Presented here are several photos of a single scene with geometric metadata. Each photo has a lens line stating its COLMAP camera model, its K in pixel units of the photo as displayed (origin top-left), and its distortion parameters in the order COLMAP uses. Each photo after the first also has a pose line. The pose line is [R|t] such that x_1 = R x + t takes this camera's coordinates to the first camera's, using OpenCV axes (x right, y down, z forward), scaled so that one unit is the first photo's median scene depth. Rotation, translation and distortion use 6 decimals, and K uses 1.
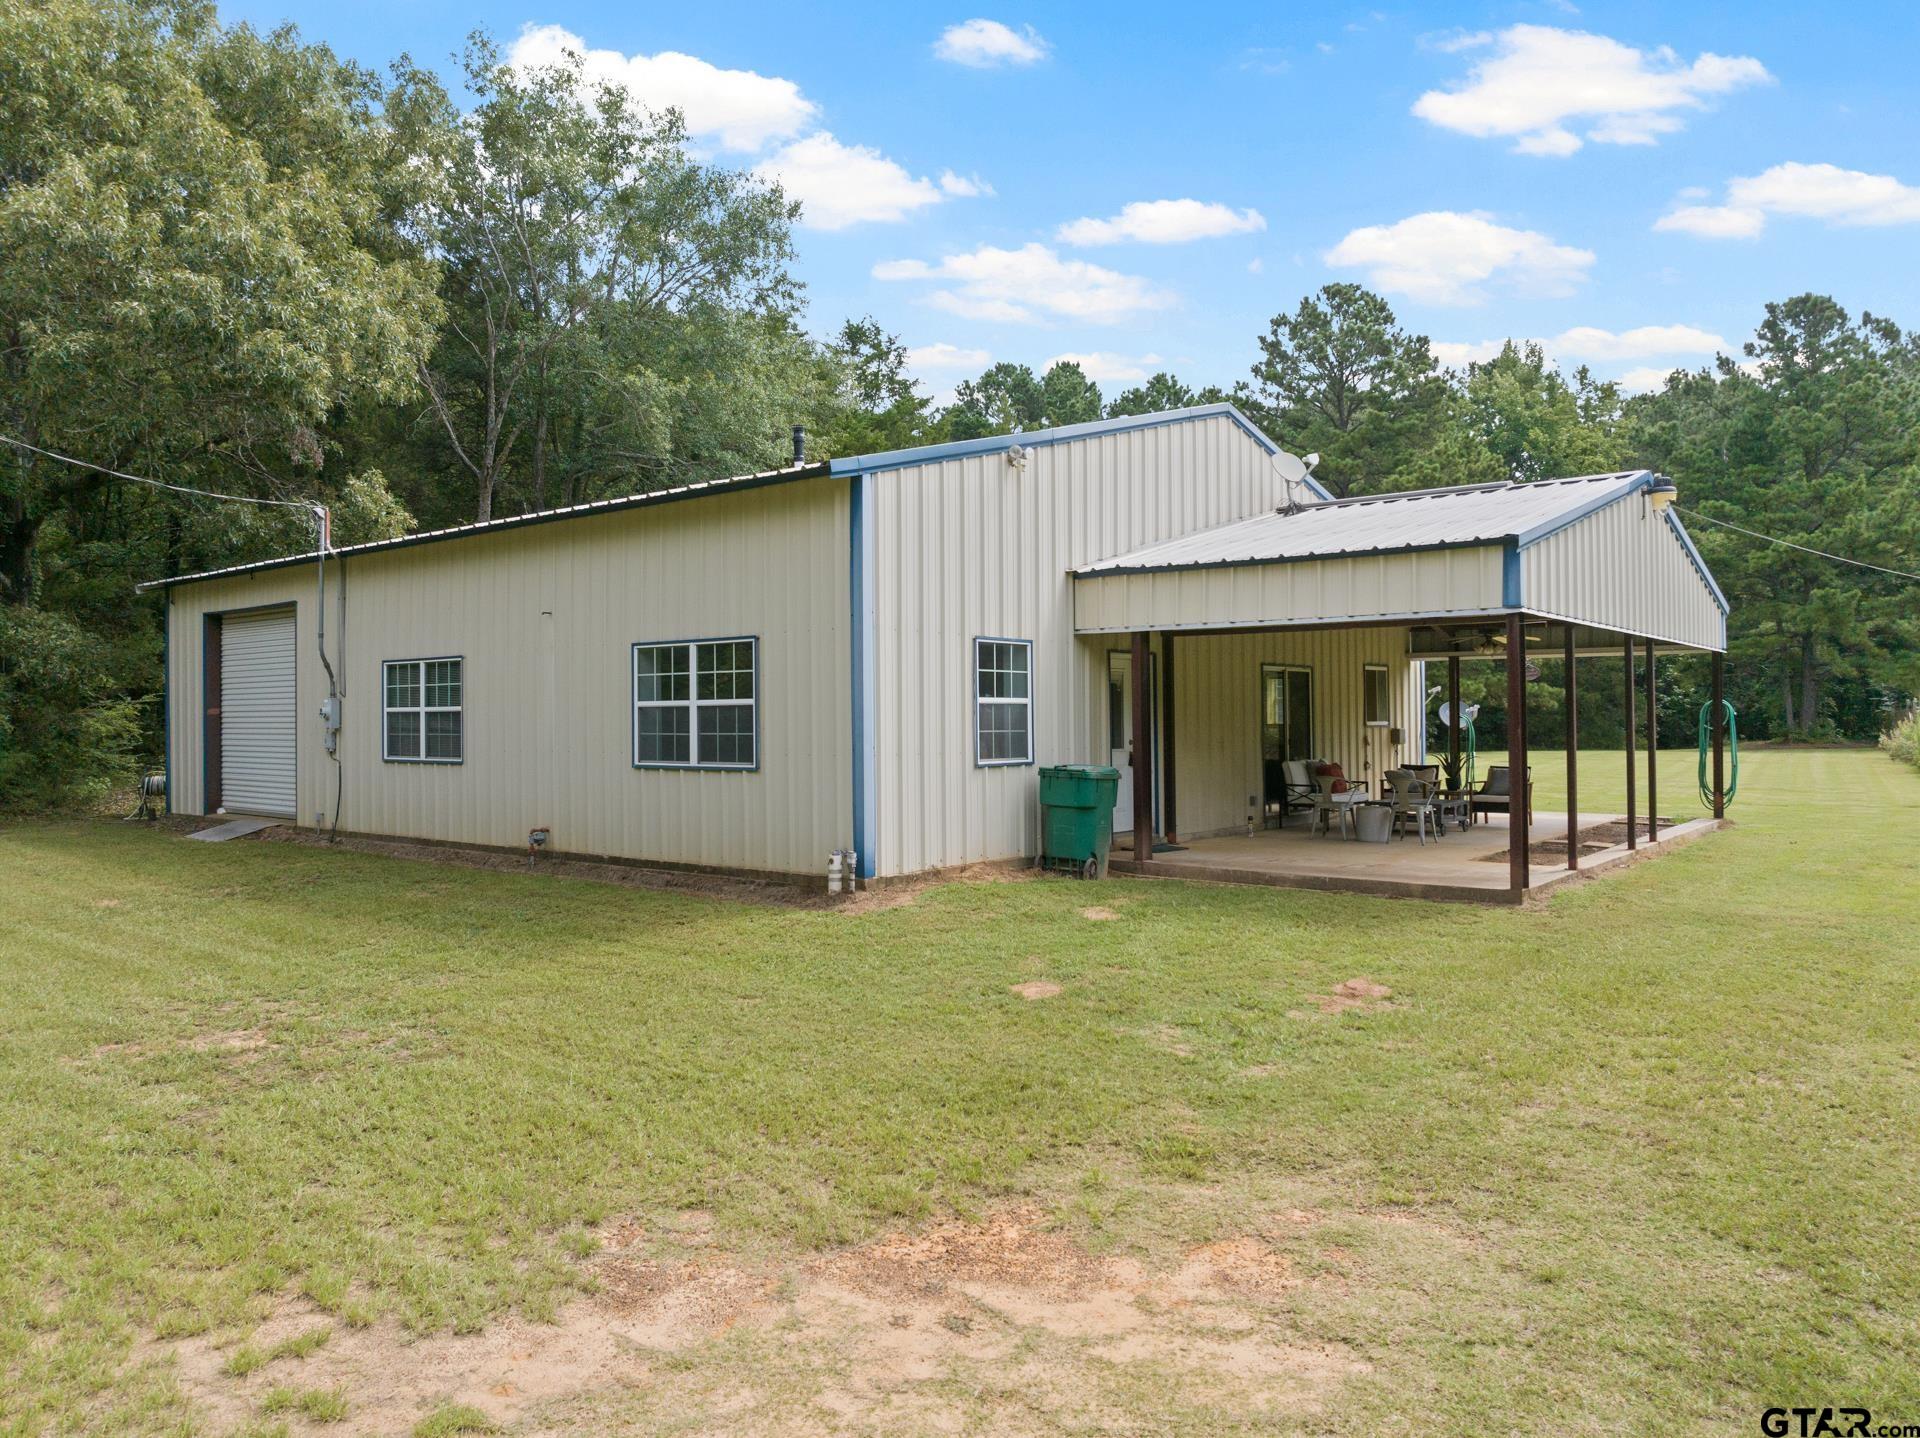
lens RADIAL K [[1400.0, 0, 960.0], [0, 1400.0, 719.0], [0, 0, 1]] dist [-0.046334, 0.030565]
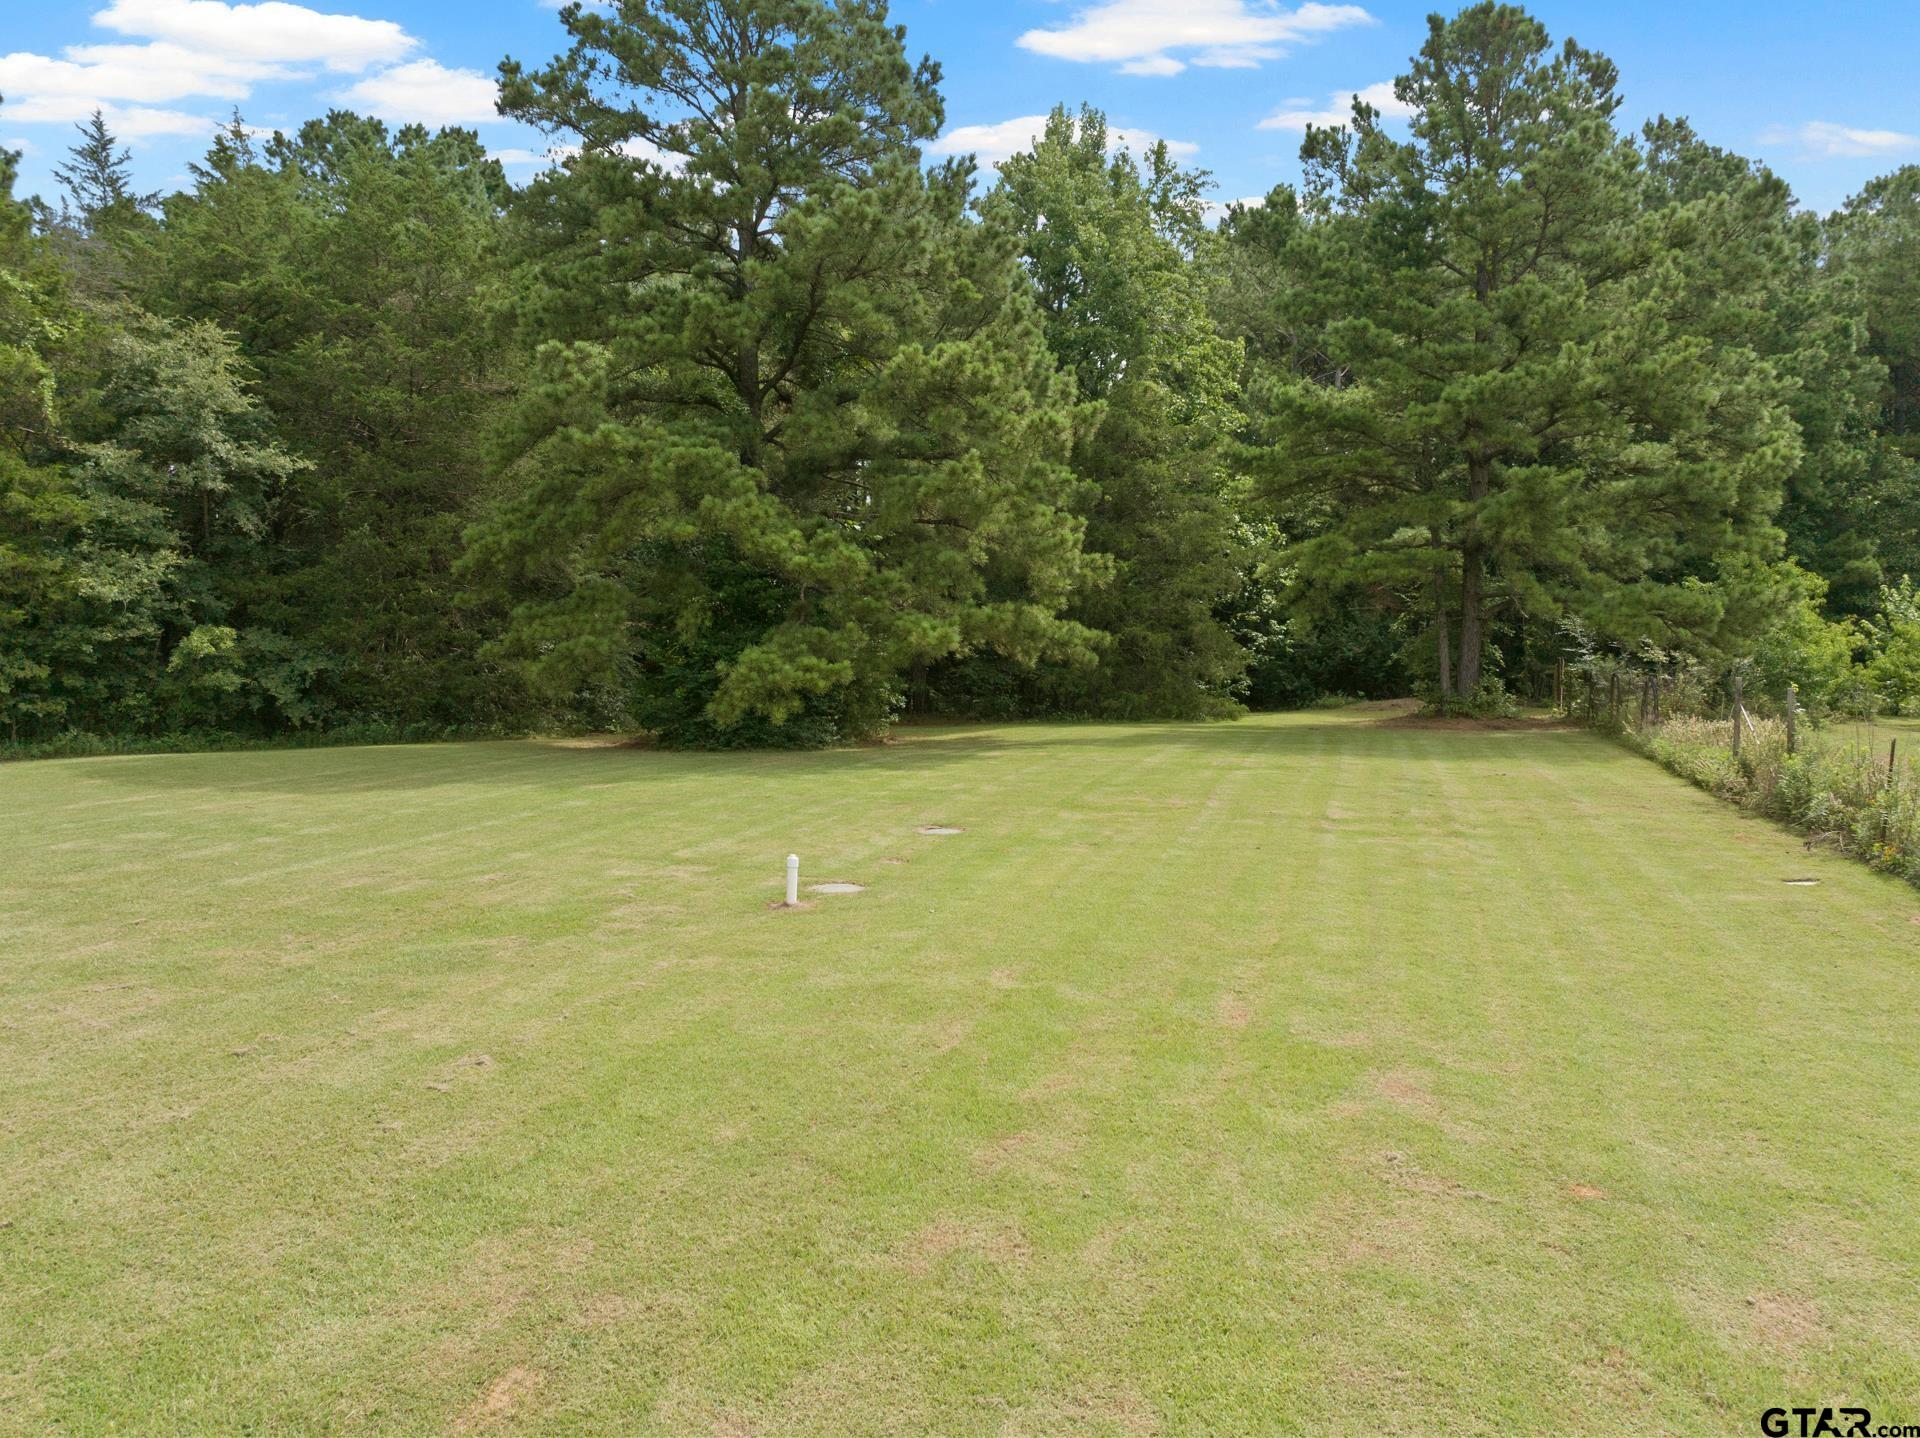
lens RADIAL K [[1400.0, 0, 960.0], [0, 1400.0, 719.0], [0, 0, 1]] dist [-0.046334, 0.030565]
pose [[0.963223, -0.008358, 0.268573, 0.209998], [-0.008819, 0.997994, 0.062685, -0.020569], [-0.268559, -0.062748, 0.961217, 0.437109]]
